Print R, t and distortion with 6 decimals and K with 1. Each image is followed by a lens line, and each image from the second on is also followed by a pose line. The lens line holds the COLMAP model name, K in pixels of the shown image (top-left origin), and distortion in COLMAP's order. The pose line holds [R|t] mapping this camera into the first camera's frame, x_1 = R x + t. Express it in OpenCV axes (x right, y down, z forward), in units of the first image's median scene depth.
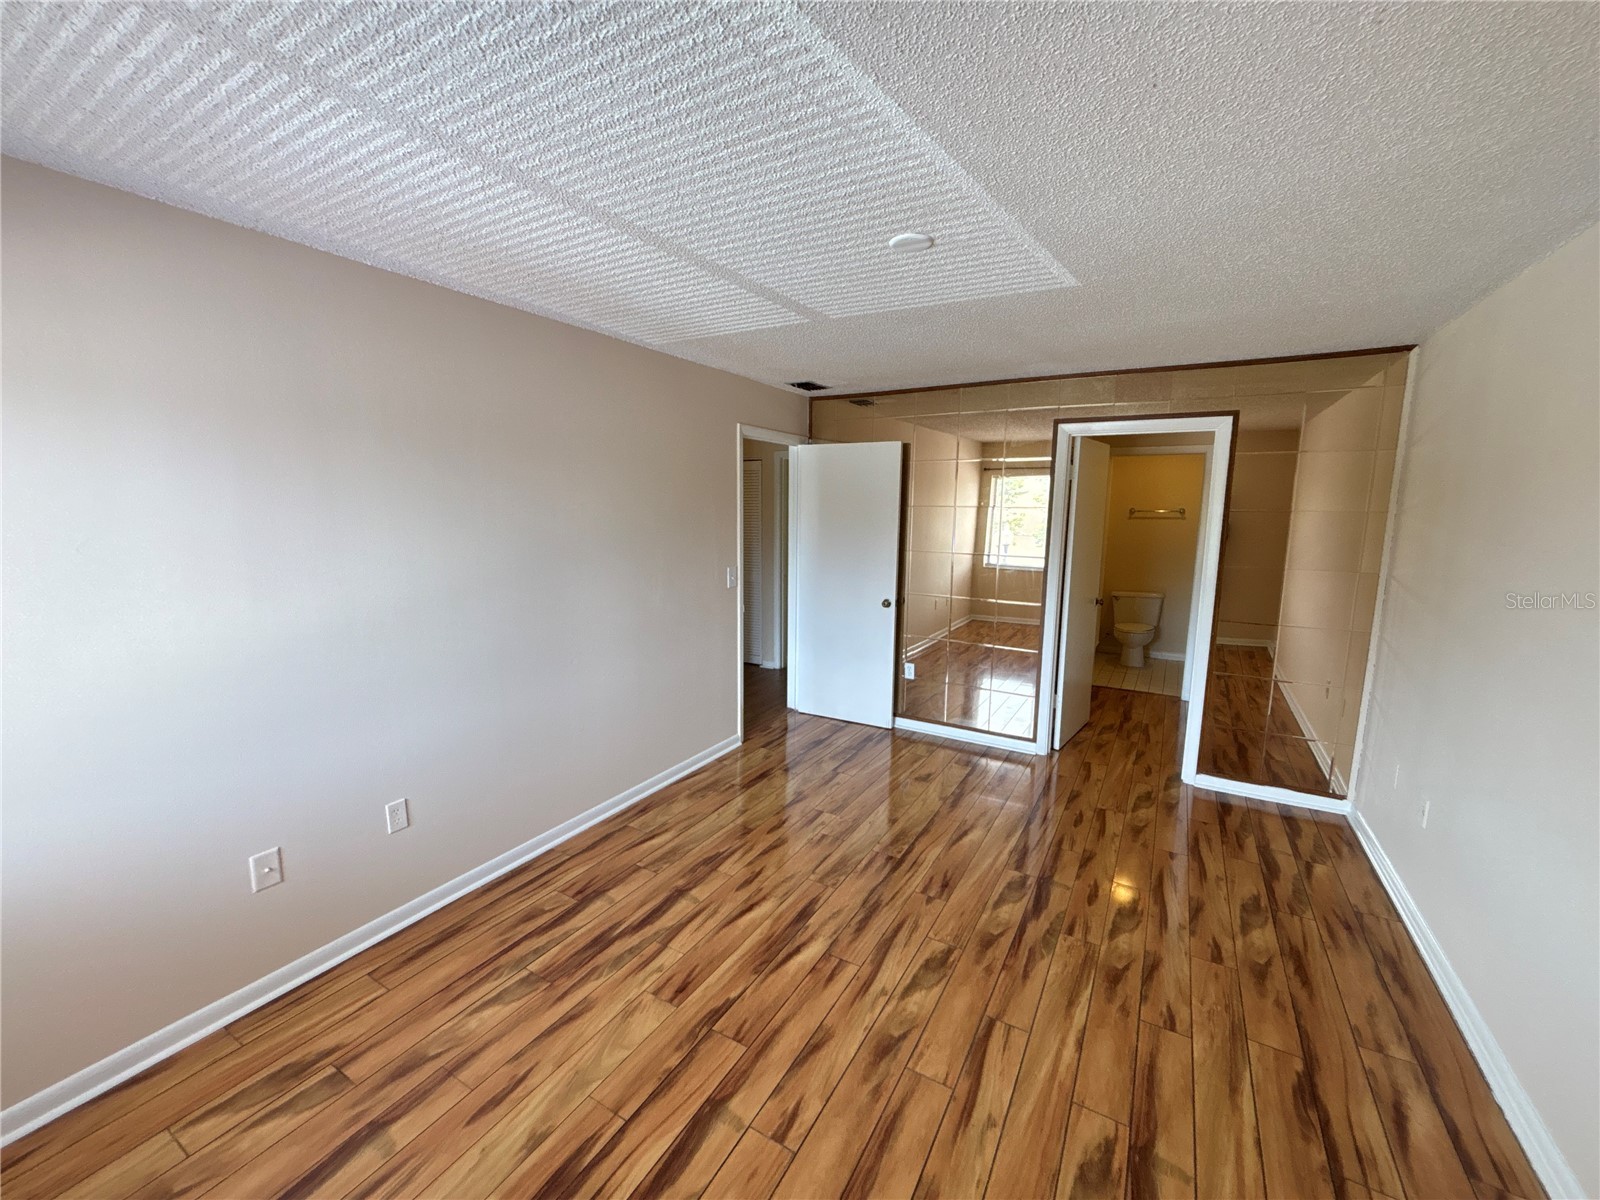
lens RADIAL K [[647.1, 0, 792.3], [0, 647.1, 595.3], [0, 0, 1]] dist [-0.002050, 0.002042]
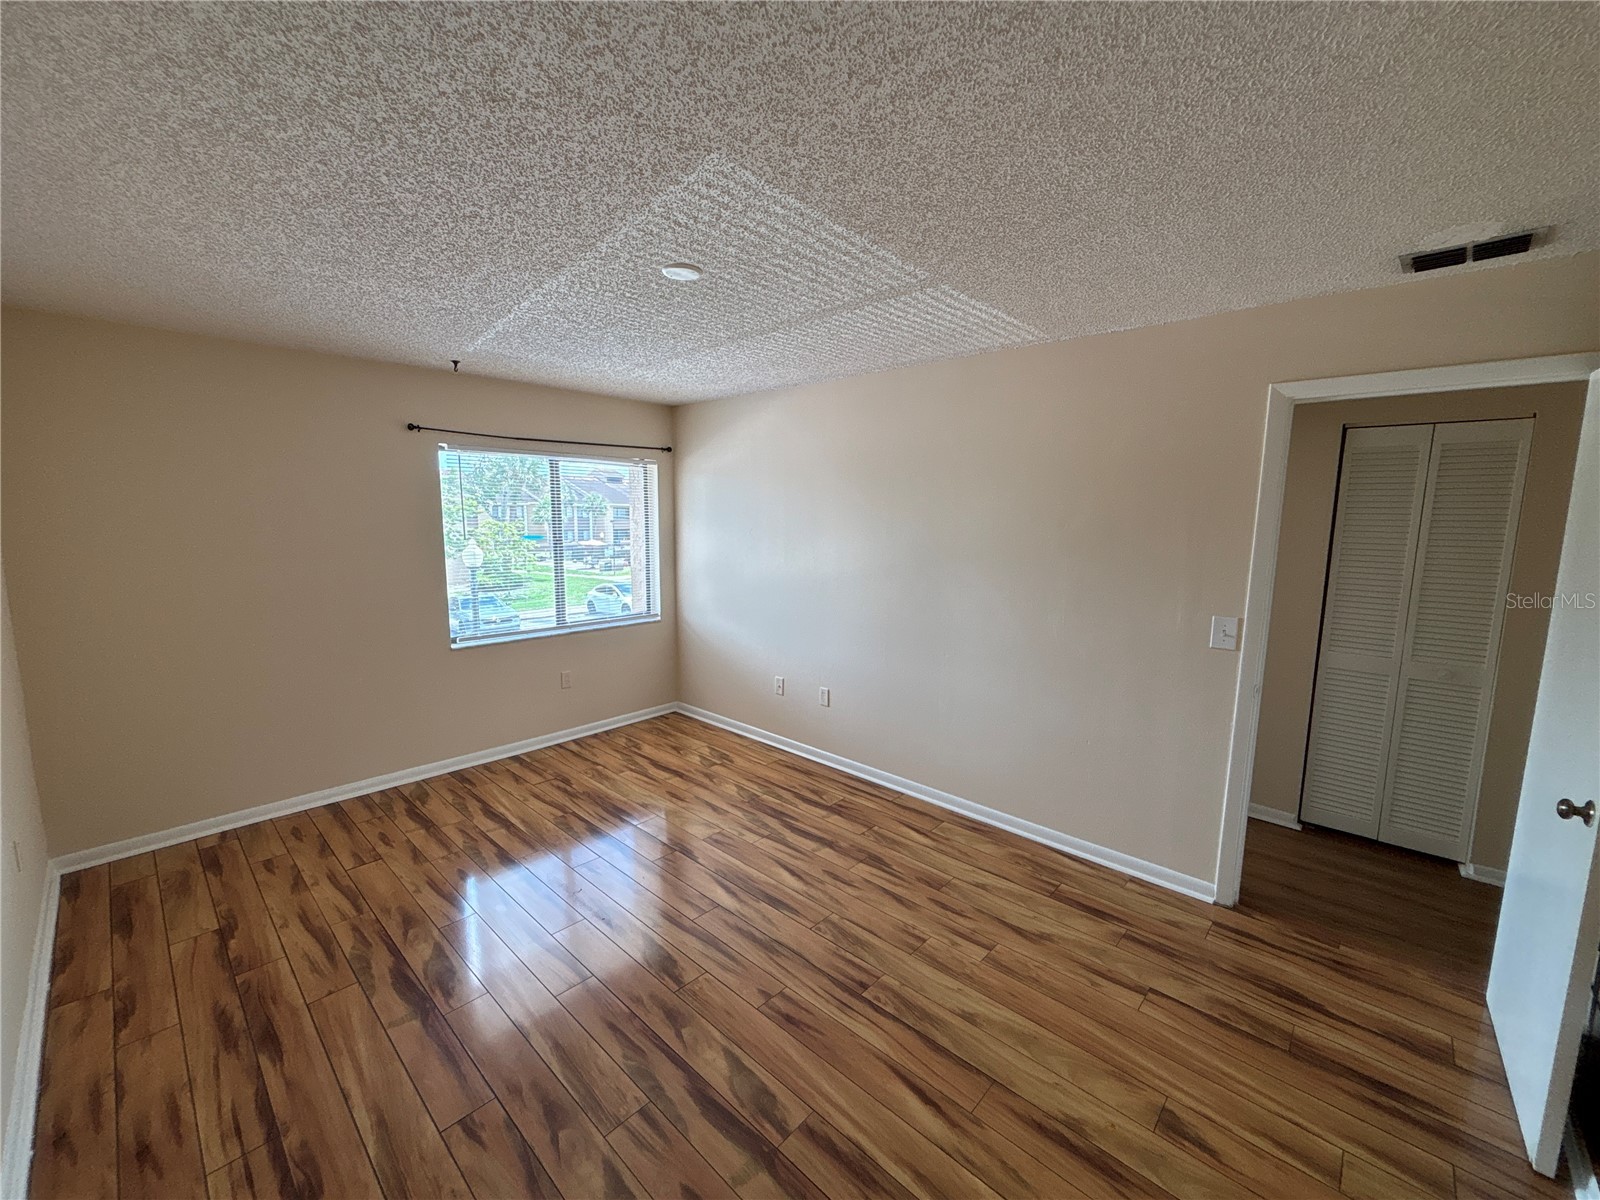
lens RADIAL K [[647.1, 0, 811.1], [0, 647.1, 613.9], [0, 0, 1]] dist [-0.002050, 0.002042]
pose [[-0.202748, 0.140273, -0.969132, 0.977067], [-0.153511, 0.972897, 0.172933, -0.157214], [0.967123, 0.183834, -0.175720, 1.170824]]
